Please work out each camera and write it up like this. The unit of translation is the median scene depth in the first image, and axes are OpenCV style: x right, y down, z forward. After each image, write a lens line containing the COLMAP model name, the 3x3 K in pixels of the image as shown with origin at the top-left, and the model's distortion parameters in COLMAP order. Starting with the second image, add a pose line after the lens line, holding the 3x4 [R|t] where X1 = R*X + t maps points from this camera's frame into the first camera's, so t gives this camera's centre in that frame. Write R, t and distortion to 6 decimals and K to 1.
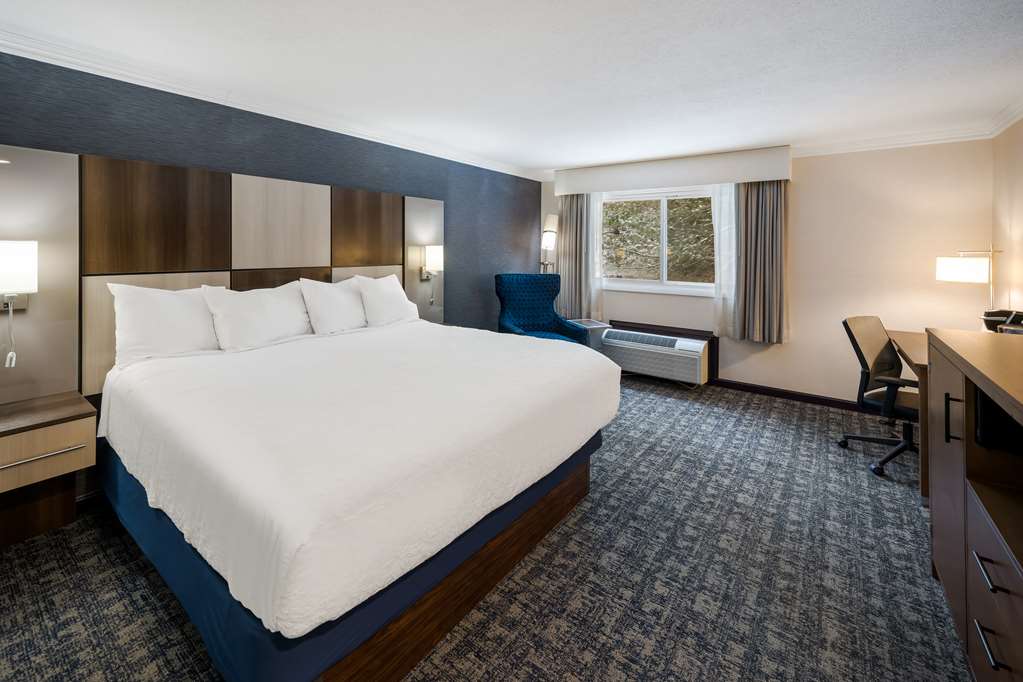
lens RADIAL K [[439.0, 0, 520.1], [0, 439.0, 249.6], [0, 0, 1]] dist [0.000707, 0.000153]
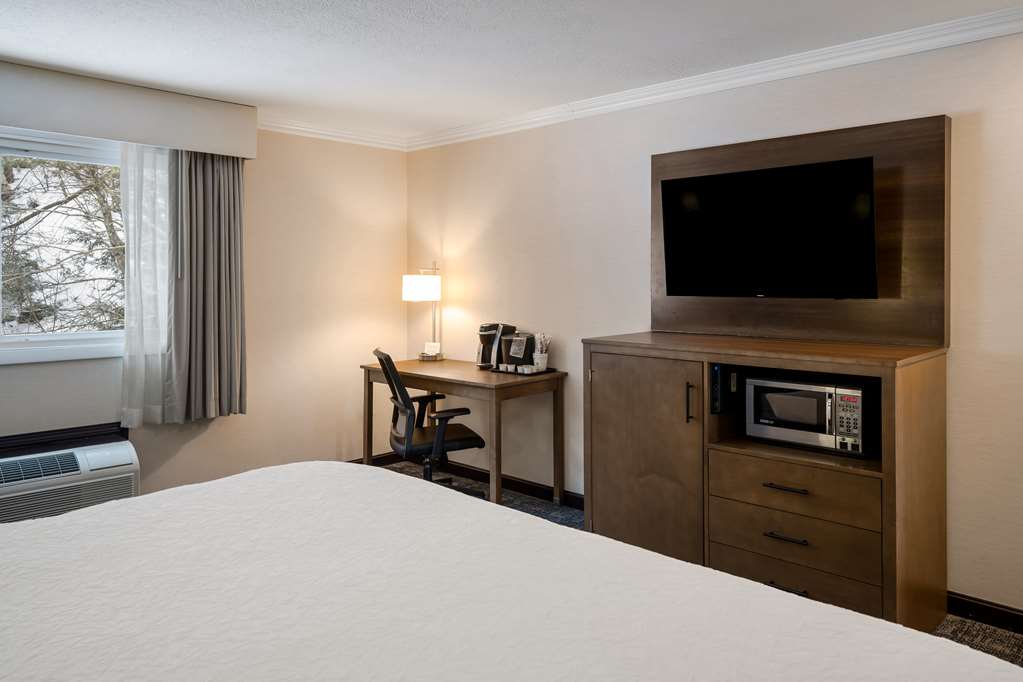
lens RADIAL K [[738.6, 0, 529.2], [0, 738.6, 276.1], [0, 0, 1]] dist [0.003298, 0.000820]
pose [[0.126740, -0.007305, 0.991909, -0.420288], [0.001157, 0.999973, 0.007217, 0.006897], [-0.991935, 0.000233, 0.126745, 0.446473]]
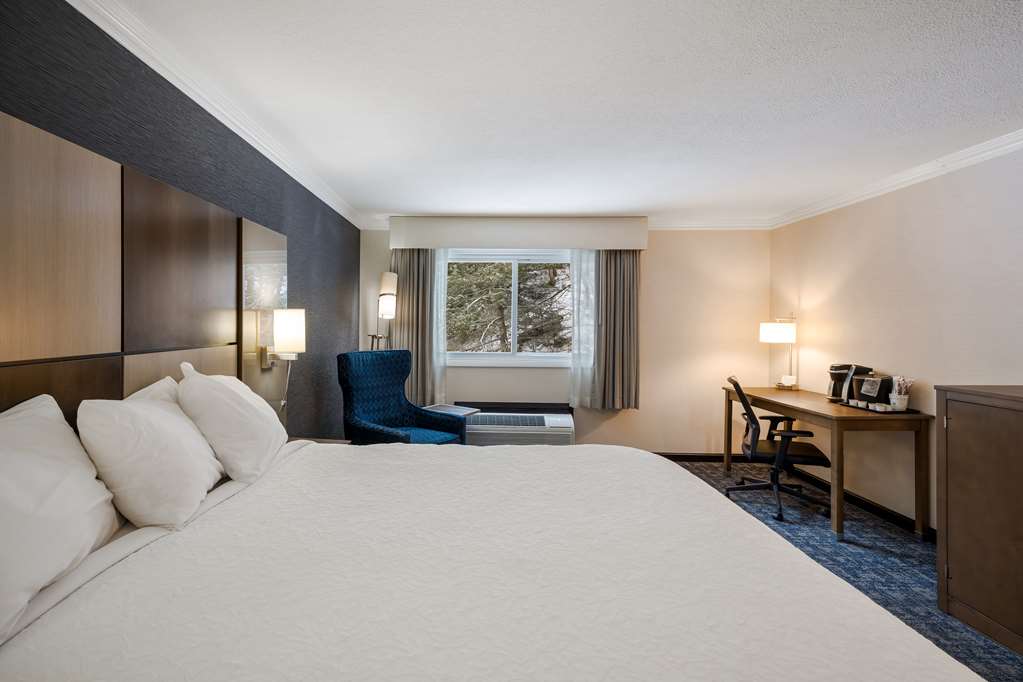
lens RADIAL K [[441.7, 0, 470.2], [0, 441.7, 322.5], [0, 0, 1]] dist [0.001069, 0.000018]
pose [[0.829965, -0.004862, 0.557795, -0.308994], [0.003995, 0.999988, 0.002772, 0.007474], [-0.557802, -0.000072, 0.829974, 0.358726]]
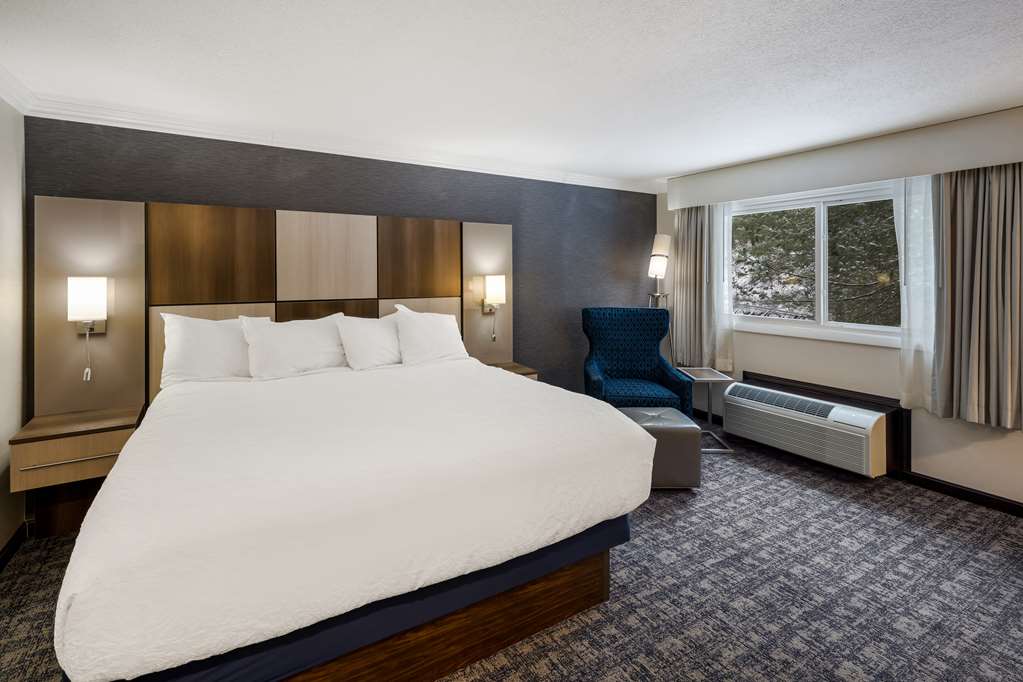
lens RADIAL K [[484.3, 0, 509.6], [0, 484.3, 277.9], [0, 0, 1]] dist [0.005220, 0.000844]
pose [[0.919128, -0.006600, -0.393904, 0.209730], [0.007971, 0.999967, 0.001844, -0.005321], [0.393879, -0.004835, 0.919150, 0.099589]]
